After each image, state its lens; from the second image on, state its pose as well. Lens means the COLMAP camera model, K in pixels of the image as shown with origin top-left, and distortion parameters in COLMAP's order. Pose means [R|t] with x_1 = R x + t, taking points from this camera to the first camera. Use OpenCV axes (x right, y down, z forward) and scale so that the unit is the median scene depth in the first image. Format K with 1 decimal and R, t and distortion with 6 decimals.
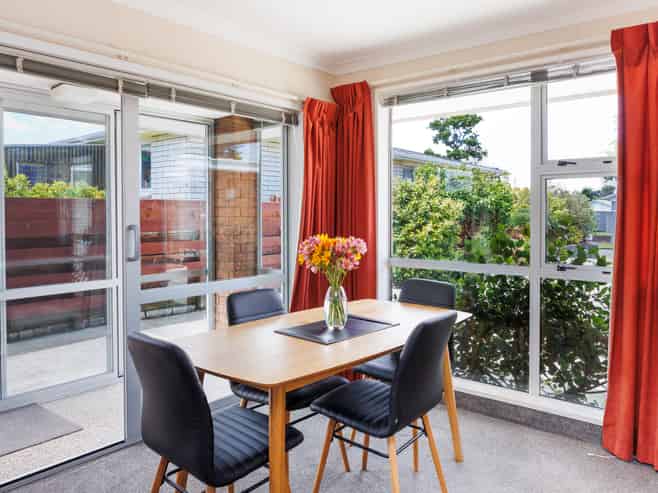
lens RADIAL K [[506.7, 0, 329.0], [0, 506.7, 248.3], [0, 0, 1]] dist [0.008873, 0.000810]
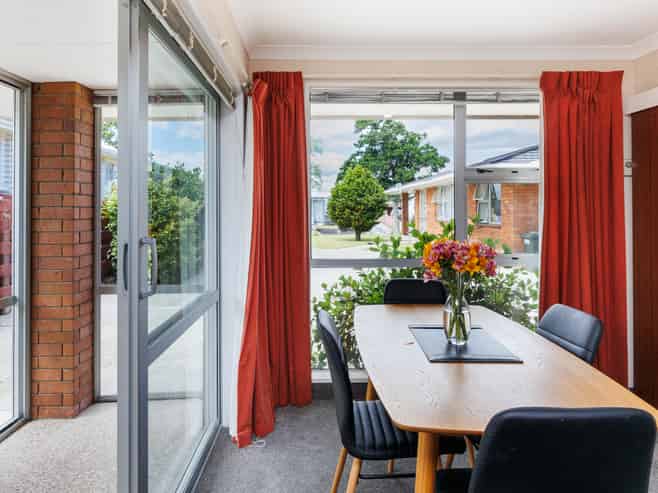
lens RADIAL K [[451.3, 0, 328.2], [0, 451.3, 242.0], [0, 0, 1]] dist [0.003917, 0.000796]
pose [[0.757689, -0.051415, 0.650587, -0.443405], [0.052166, 0.998473, 0.018154, -0.028964], [-0.650527, 0.020184, 0.759215, 0.341483]]
